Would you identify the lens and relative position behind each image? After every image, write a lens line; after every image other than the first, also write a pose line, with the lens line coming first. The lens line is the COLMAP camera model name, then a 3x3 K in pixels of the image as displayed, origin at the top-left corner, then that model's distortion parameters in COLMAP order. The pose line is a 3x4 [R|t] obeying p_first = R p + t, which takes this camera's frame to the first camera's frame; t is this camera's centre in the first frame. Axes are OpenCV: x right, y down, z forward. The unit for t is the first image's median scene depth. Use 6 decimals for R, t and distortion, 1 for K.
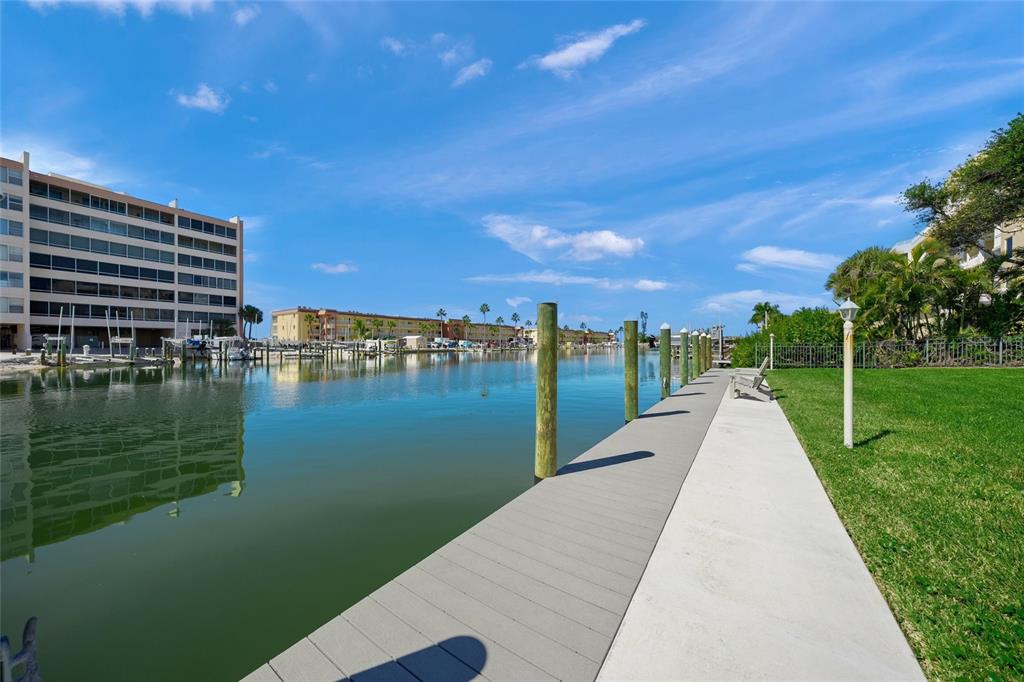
lens RADIAL K [[351.9, 0, 517.1], [0, 351.9, 347.3], [0, 0, 1]] dist [-0.007042, 0.000928]
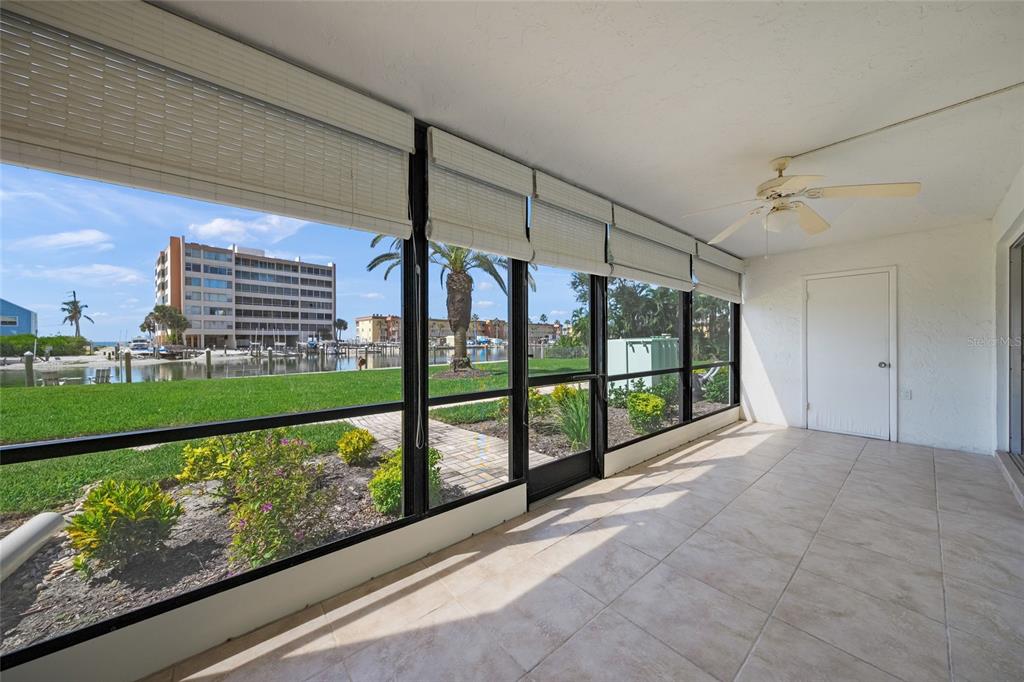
lens RADIAL K [[351.9, 0, 512.1], [0, 351.9, 340.4], [0, 0, 1]] dist [-0.007042, 0.000928]
pose [[0.980306, -0.008091, -0.197317, 0.380928], [0.006982, 0.999956, -0.006311, -0.012110], [0.197359, 0.004809, 0.980319, -0.487309]]
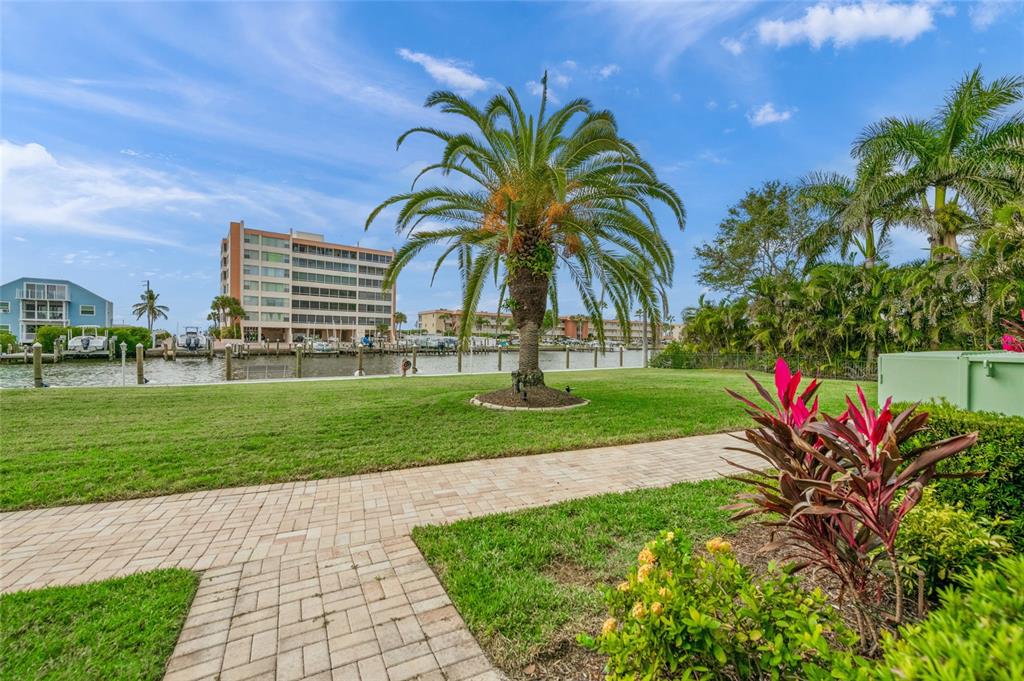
lens RADIAL K [[418.5, 0, 520.3], [0, 418.5, 344.2], [0, 0, 1]] dist [-0.004215, -0.000942]
pose [[0.928022, 0.015839, -0.372188, 0.364220], [-0.014750, 0.999875, 0.005774, -0.013563], [0.372233, 0.000131, 0.928139, -0.432185]]
